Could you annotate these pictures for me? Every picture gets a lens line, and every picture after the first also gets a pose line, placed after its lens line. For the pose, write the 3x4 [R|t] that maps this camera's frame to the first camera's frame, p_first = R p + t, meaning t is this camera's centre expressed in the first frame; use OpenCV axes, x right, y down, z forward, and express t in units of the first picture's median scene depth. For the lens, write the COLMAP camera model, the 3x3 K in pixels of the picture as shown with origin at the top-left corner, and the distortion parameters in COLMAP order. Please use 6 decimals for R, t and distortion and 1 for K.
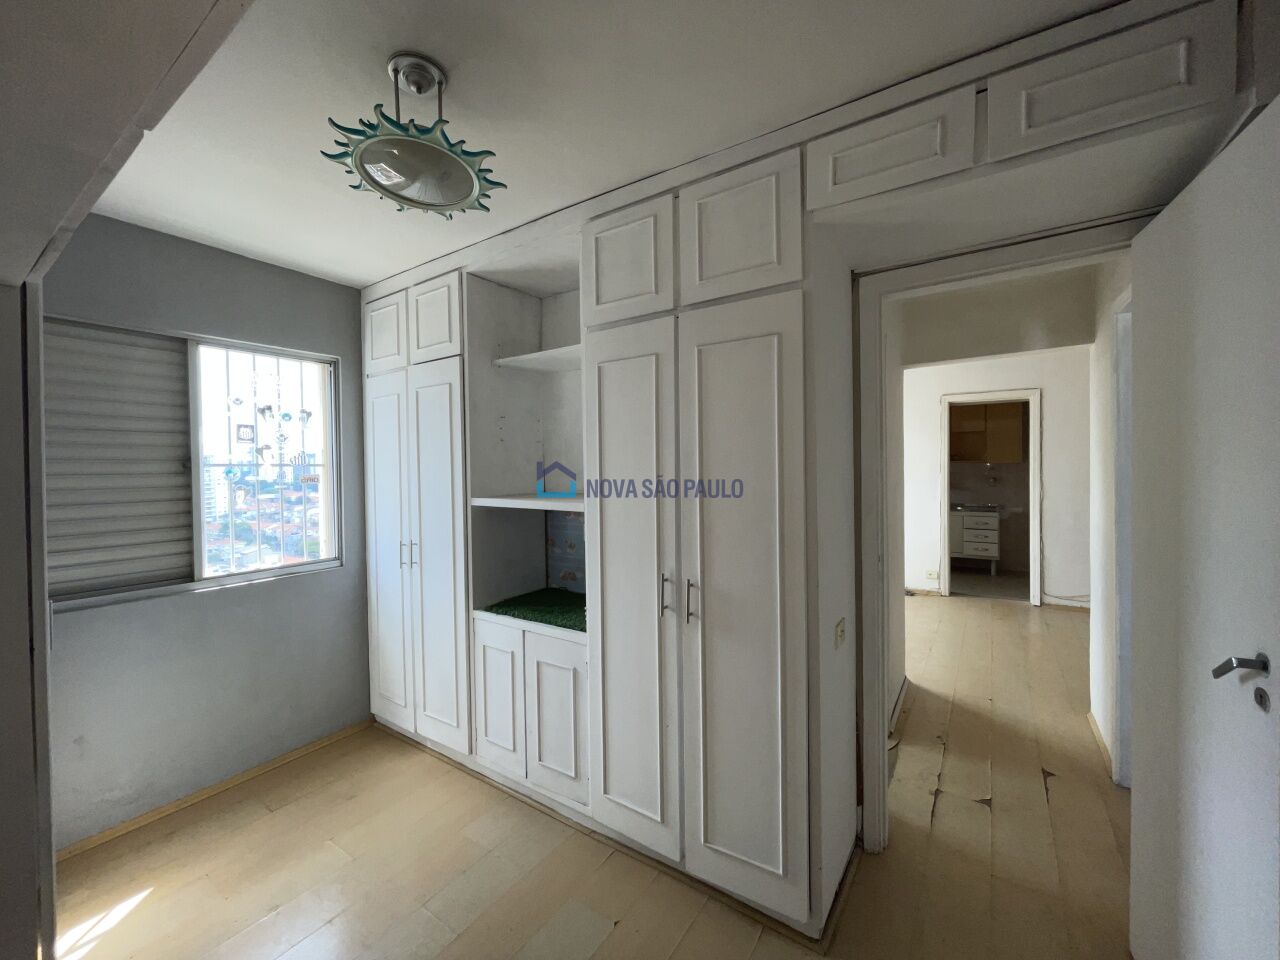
lens RADIAL K [[519.0, 0, 632.9], [0, 519.0, 479.2], [0, 0, 1]] dist [-0.001688, 0.000224]
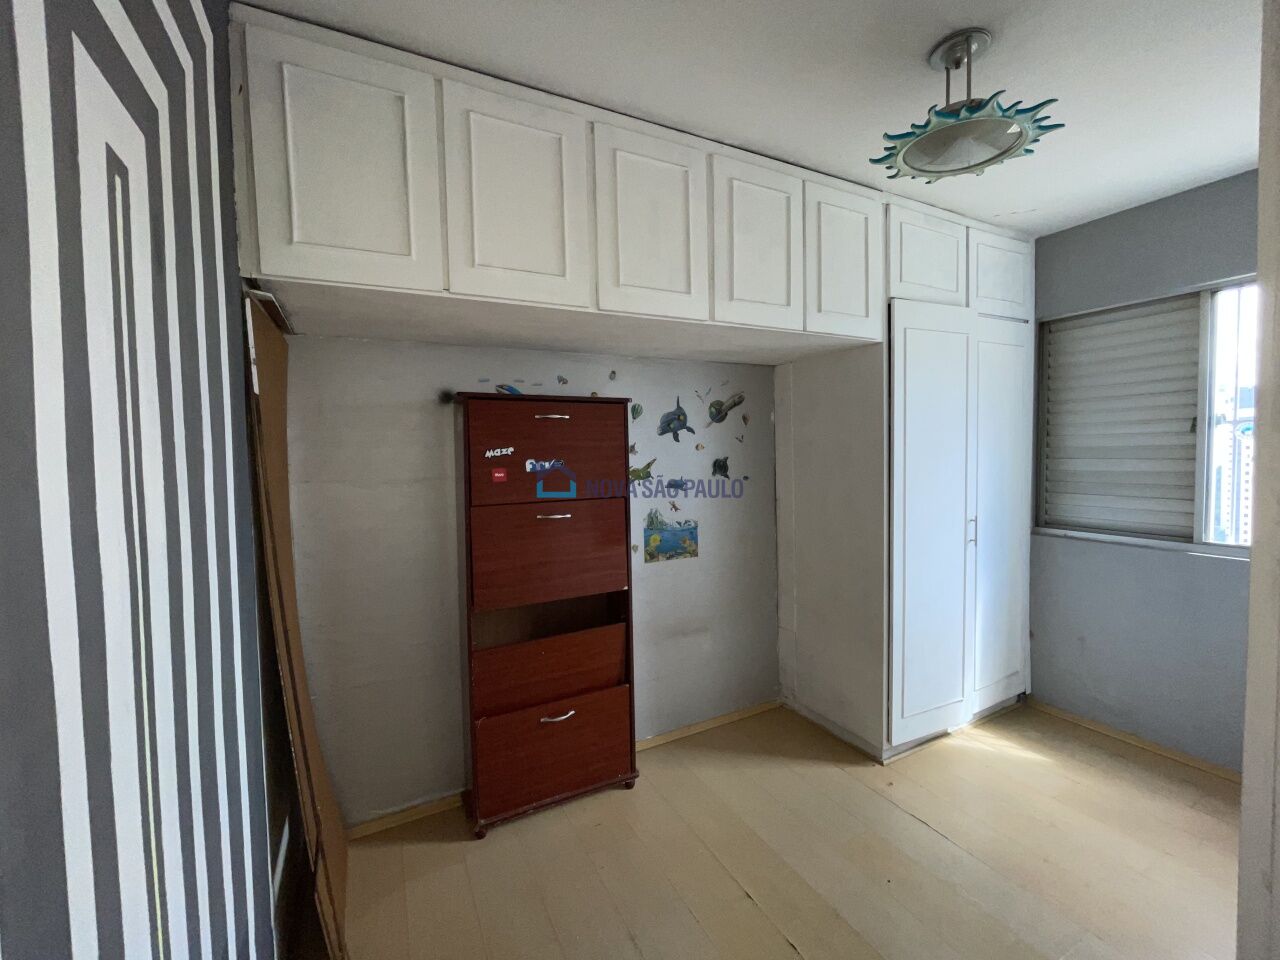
lens RADIAL K [[519.0, 0, 635.0], [0, 519.0, 479.0], [0, 0, 1]] dist [-0.001688, 0.000224]
pose [[-0.483879, 0.069995, -0.872331, 0.482145], [0.010884, 0.997201, 0.073977, -0.006770], [0.875067, 0.026301, -0.483286, 0.533096]]
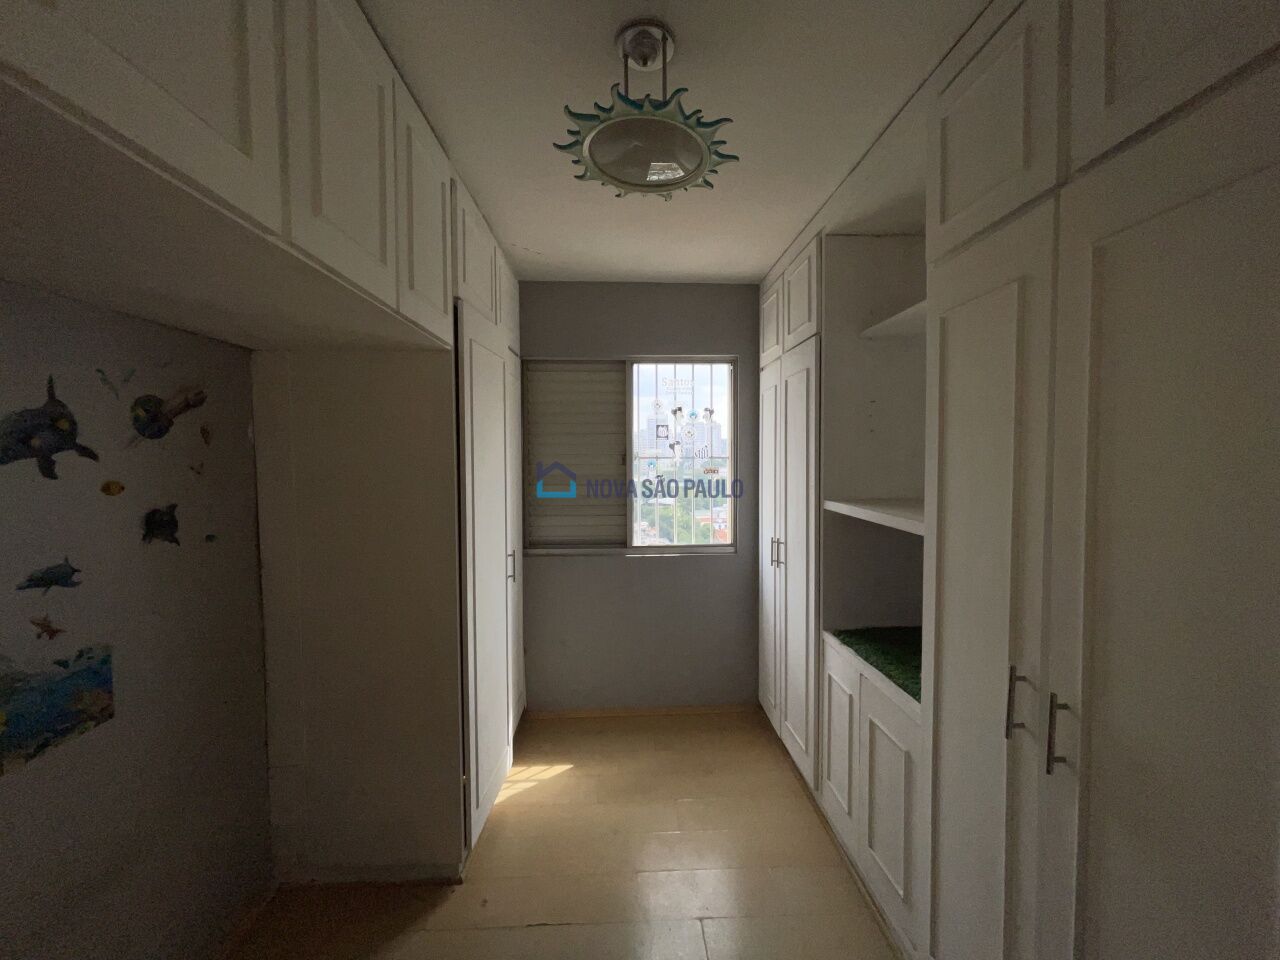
lens RADIAL K [[519.0, 0, 641.6], [0, 519.0, 478.0], [0, 0, 1]] dist [-0.001688, 0.000224]
pose [[0.589665, 0.044197, -0.806438, 0.205875], [-0.017663, 0.998968, 0.041834, -0.031765], [0.807455, -0.010424, 0.589837, 0.258093]]
